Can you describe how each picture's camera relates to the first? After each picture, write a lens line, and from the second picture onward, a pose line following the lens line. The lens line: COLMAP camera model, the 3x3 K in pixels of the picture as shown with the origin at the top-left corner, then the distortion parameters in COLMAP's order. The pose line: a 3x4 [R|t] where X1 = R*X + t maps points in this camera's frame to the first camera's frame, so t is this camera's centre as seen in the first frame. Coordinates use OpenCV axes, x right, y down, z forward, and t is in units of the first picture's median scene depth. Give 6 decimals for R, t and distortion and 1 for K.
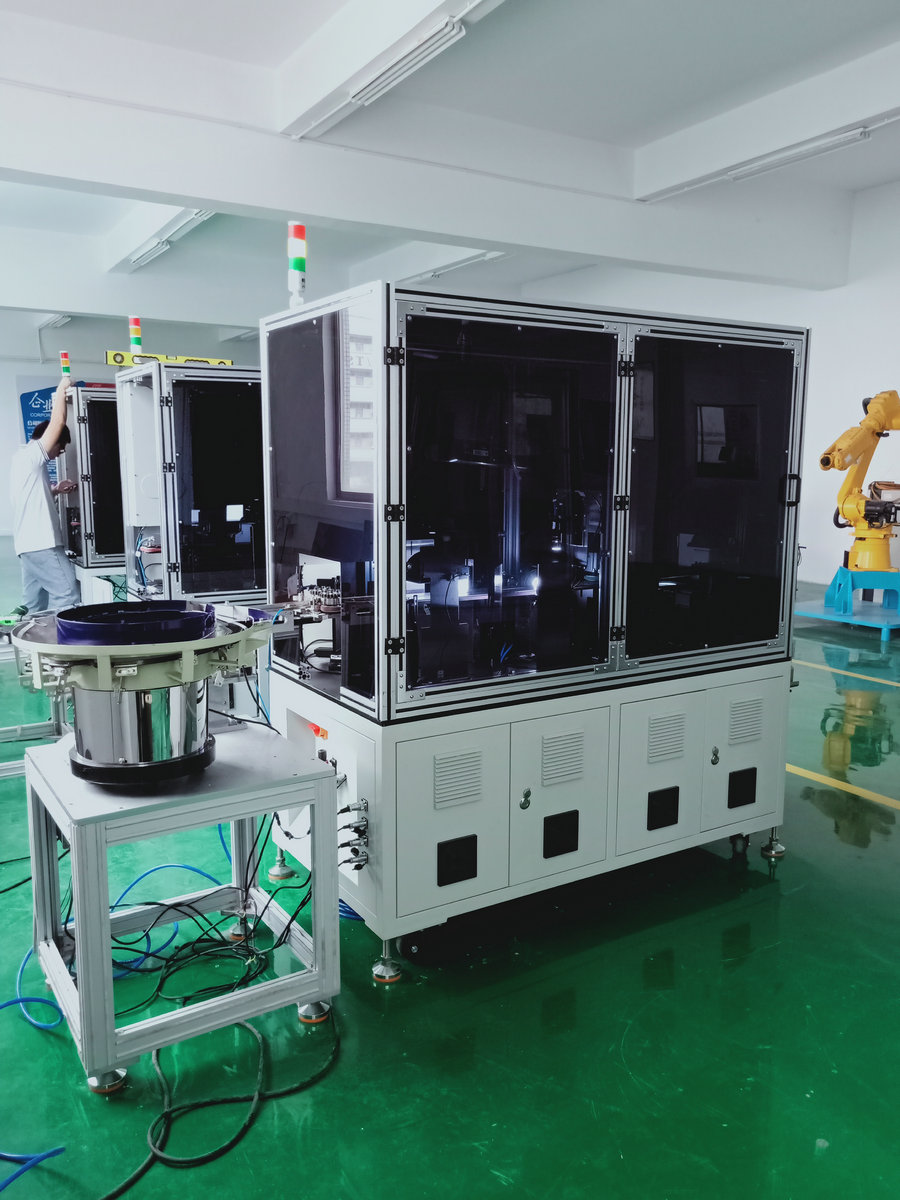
lens RADIAL K [[945.4, 0, 447.2], [0, 945.4, 597.6], [0, 0, 1]] dist [0.031813, -0.013809]
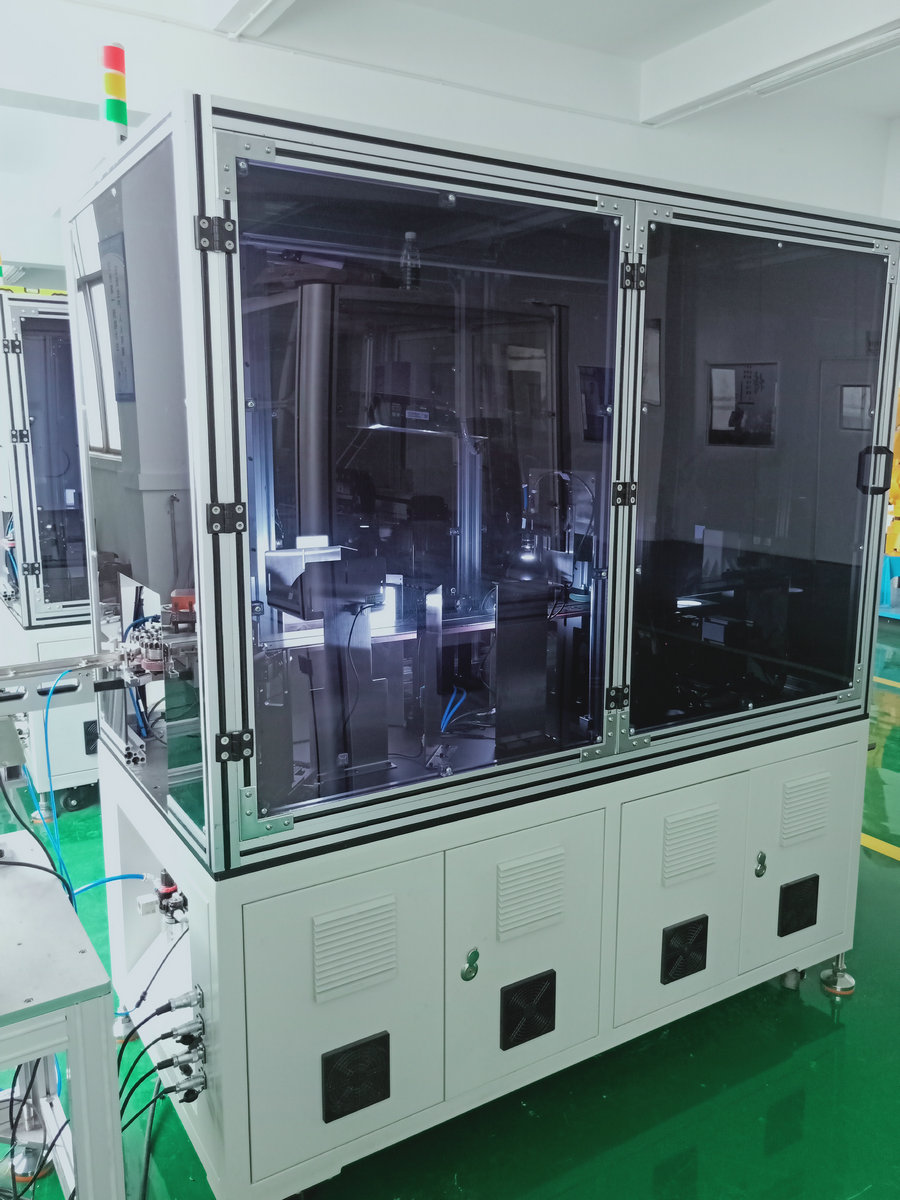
lens RADIAL K [[945.4, 0, 446.8], [0, 945.4, 596.7], [0, 0, 1]] dist [0.031813, -0.013809]
pose [[0.999999, -0.000692, -0.001089, 0.064082], [0.000727, 0.999470, 0.032536, -0.050054], [0.001066, -0.032537, 0.999470, 0.354807]]
